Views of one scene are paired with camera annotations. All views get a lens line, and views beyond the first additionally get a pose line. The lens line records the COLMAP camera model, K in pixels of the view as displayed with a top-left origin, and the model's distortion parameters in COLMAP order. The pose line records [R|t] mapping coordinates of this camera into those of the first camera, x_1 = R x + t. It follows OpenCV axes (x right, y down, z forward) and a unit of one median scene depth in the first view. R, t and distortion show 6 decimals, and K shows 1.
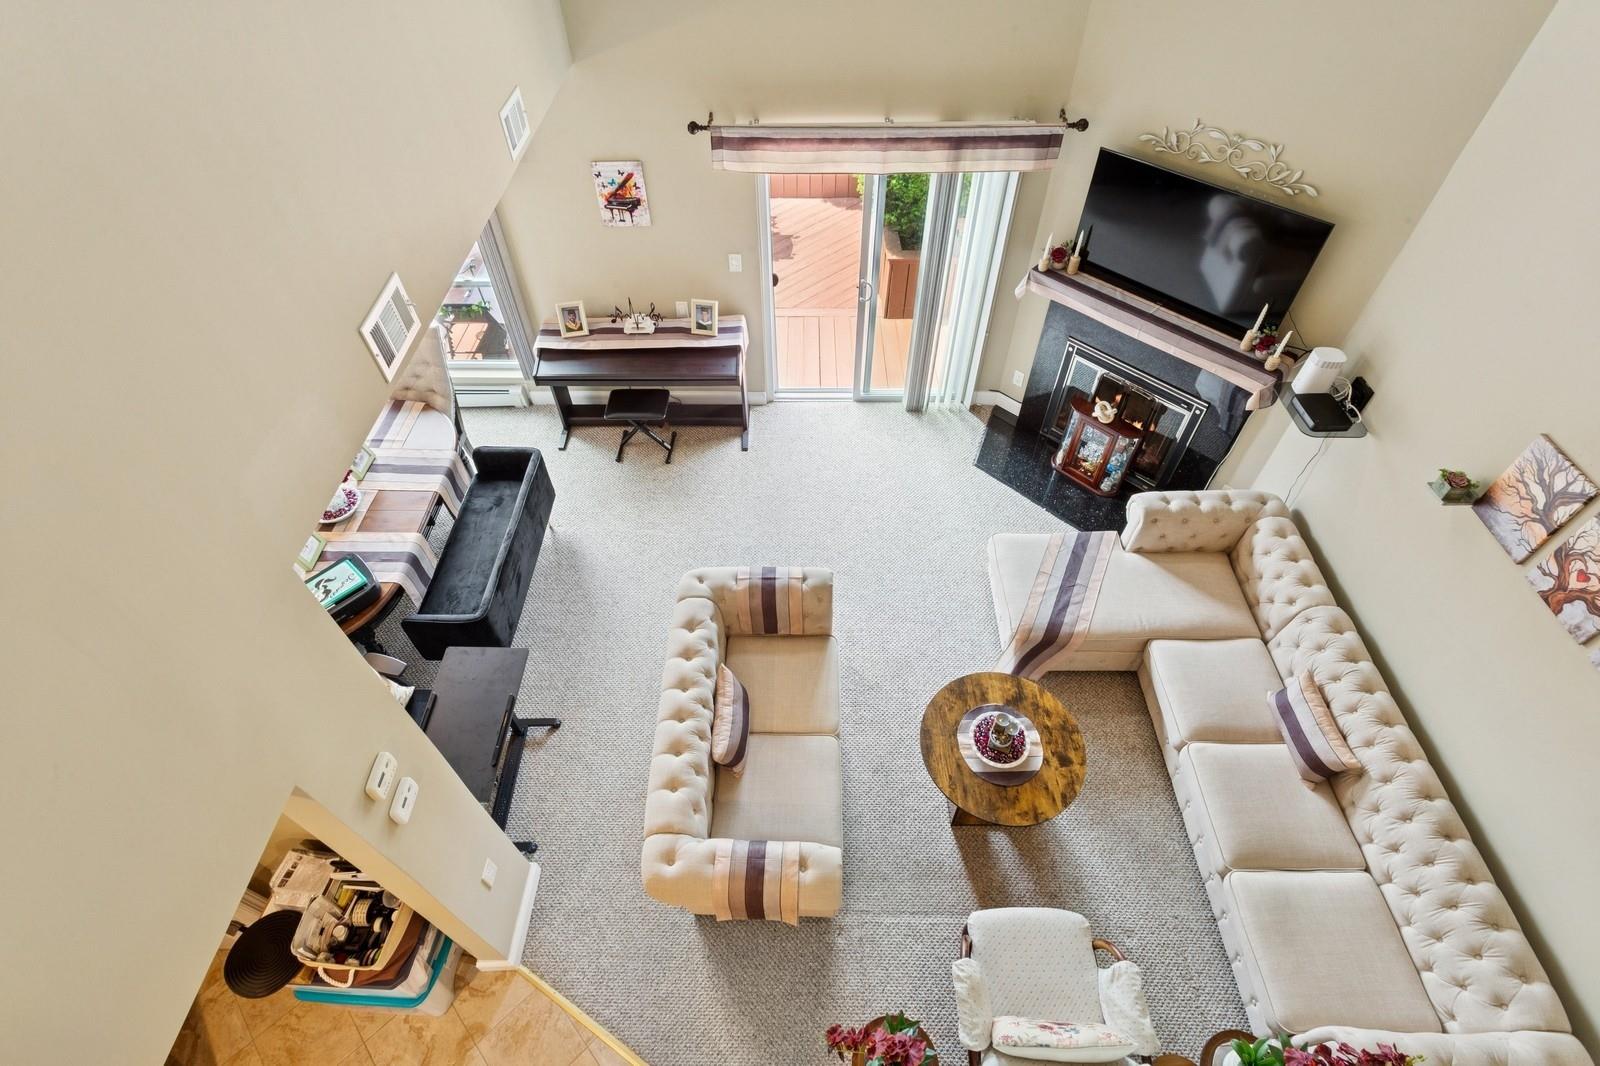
lens RADIAL K [[764.9, 0, 780.7], [0, 764.9, 531.7], [0, 0, 1]] dist [-0.000589, 0.000269]
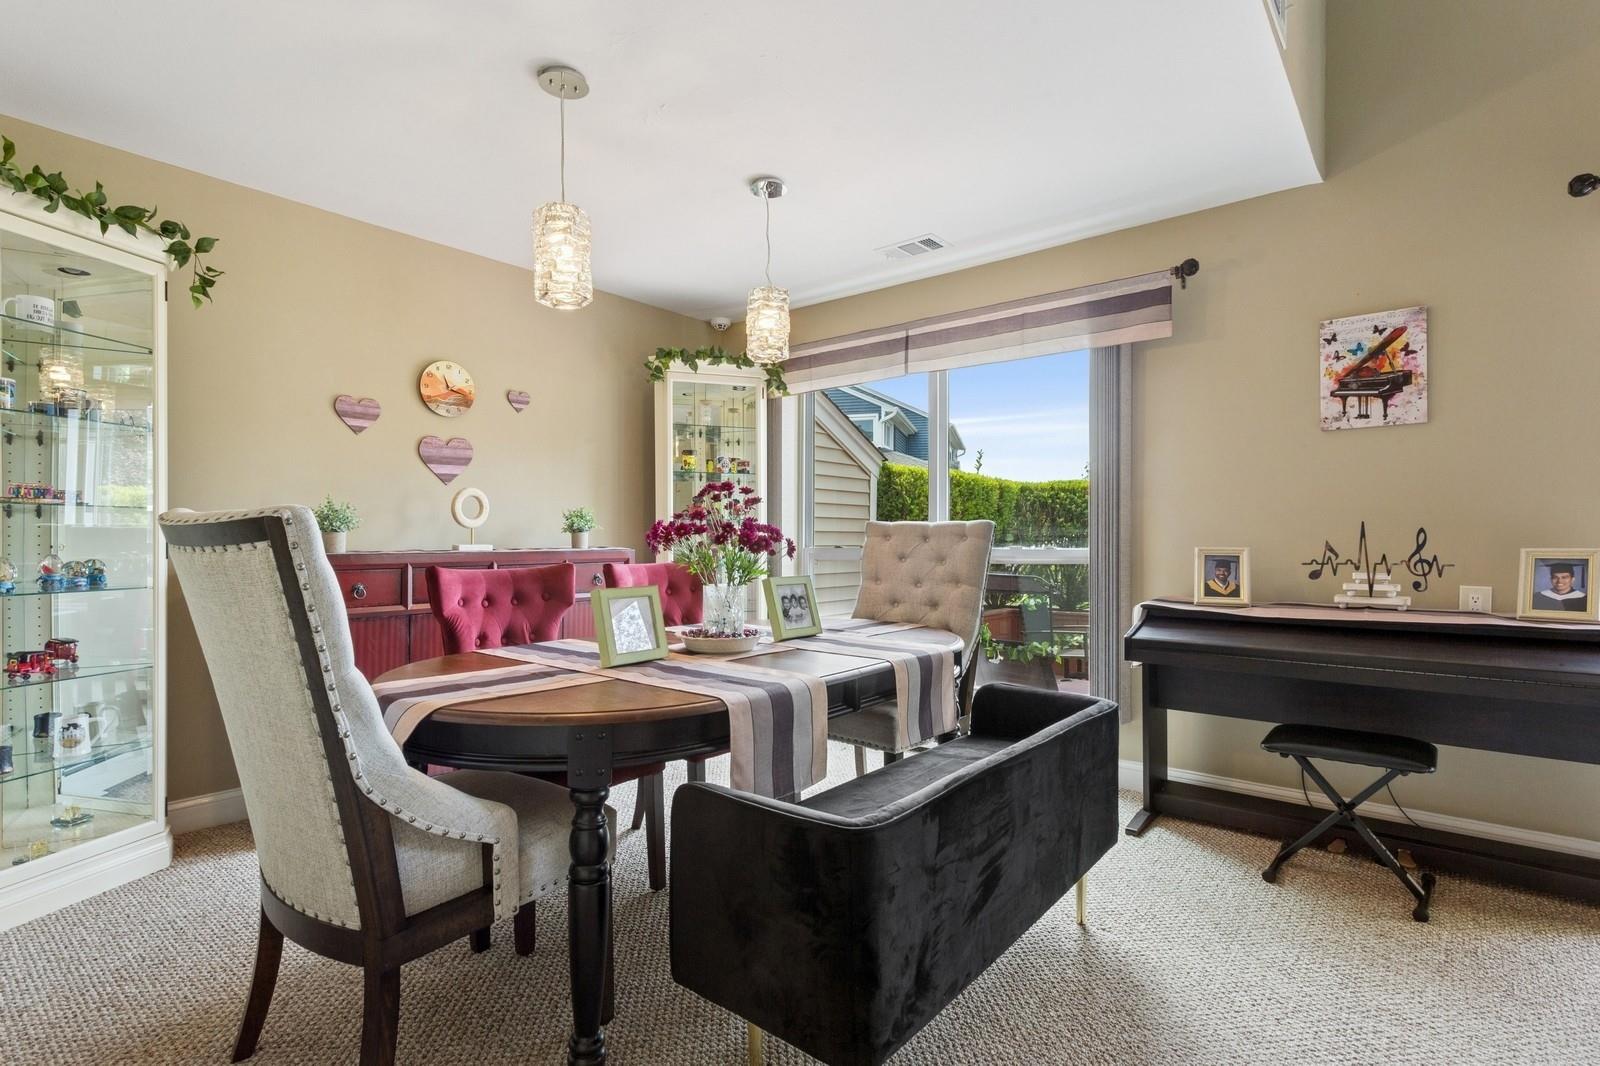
lens RADIAL K [[777.9, 0, 792.2], [0, 777.9, 539.5], [0, 0, 1]] dist [0.002393, 0.000554]
pose [[0.783718, 0.021487, -0.620745, -0.186786], [-0.480092, 0.655044, -0.583463, 0.201258], [0.394078, 0.755285, 0.523686, 0.628543]]
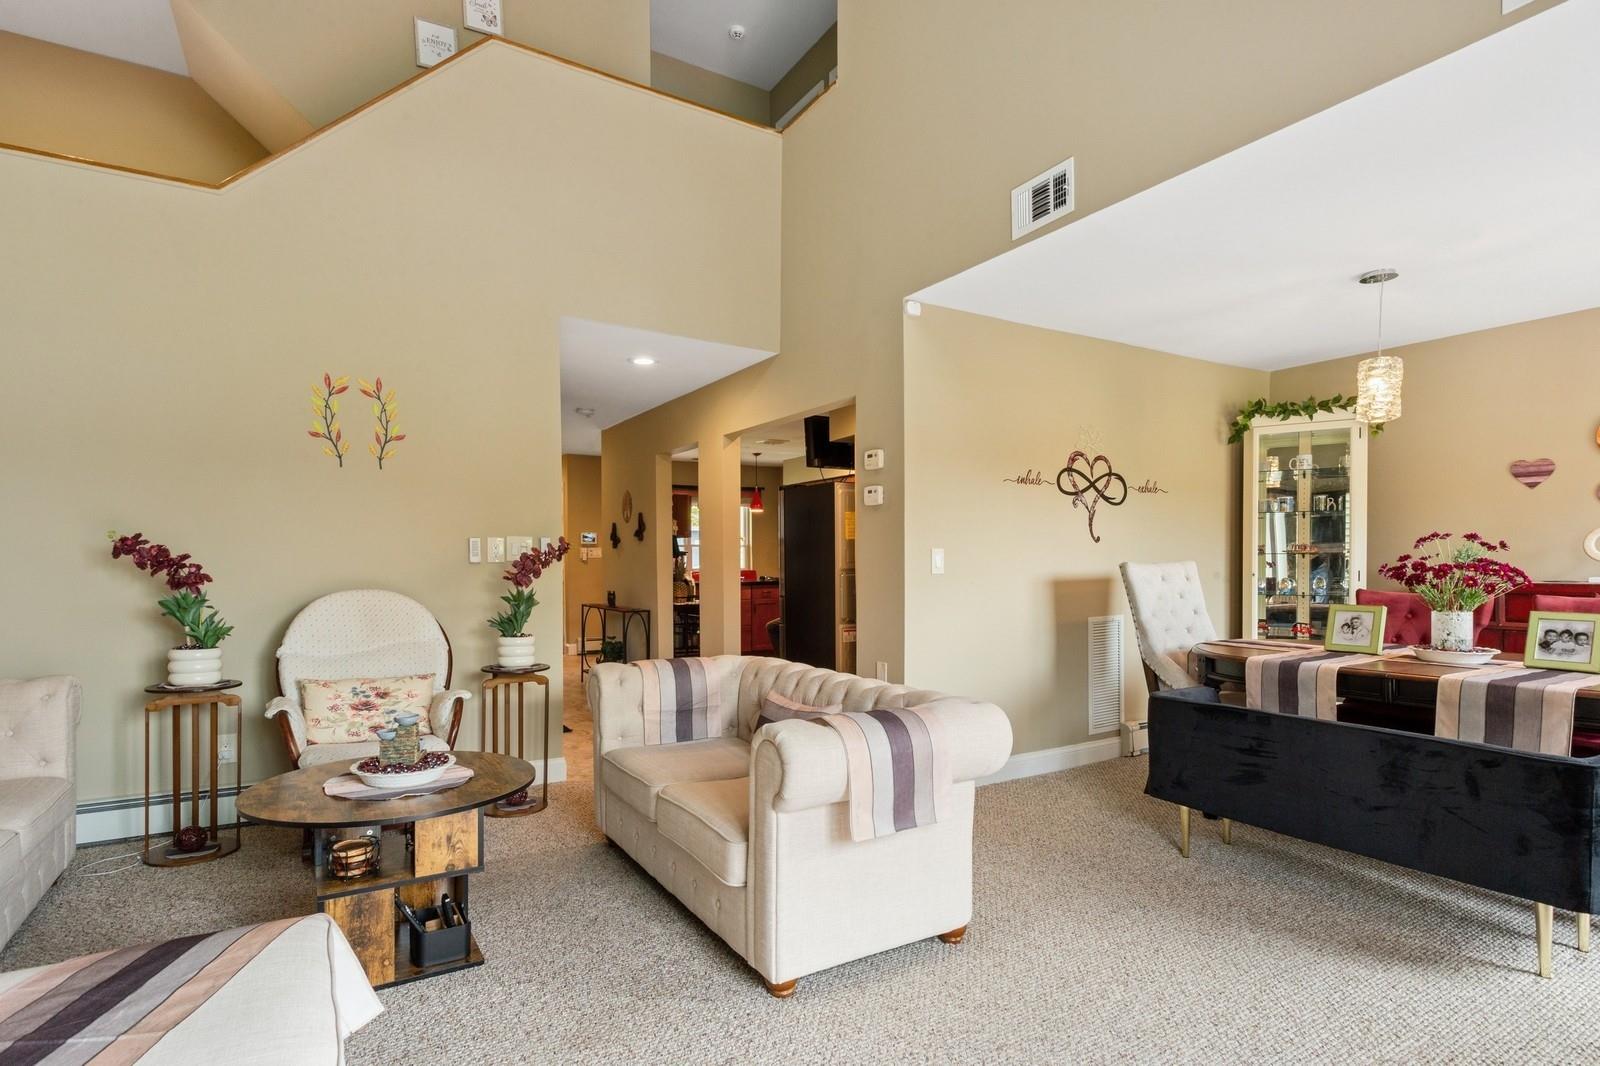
lens RADIAL K [[808.6, 0, 795.5], [0, 808.6, 580.7], [0, 0, 1]] dist [0.001246, 0.000524]
pose [[-0.855109, 0.035225, -0.517251, 0.262380], [-0.380273, 0.635525, 0.671938, -0.295144], [0.352395, 0.771276, -0.530048, 1.027797]]
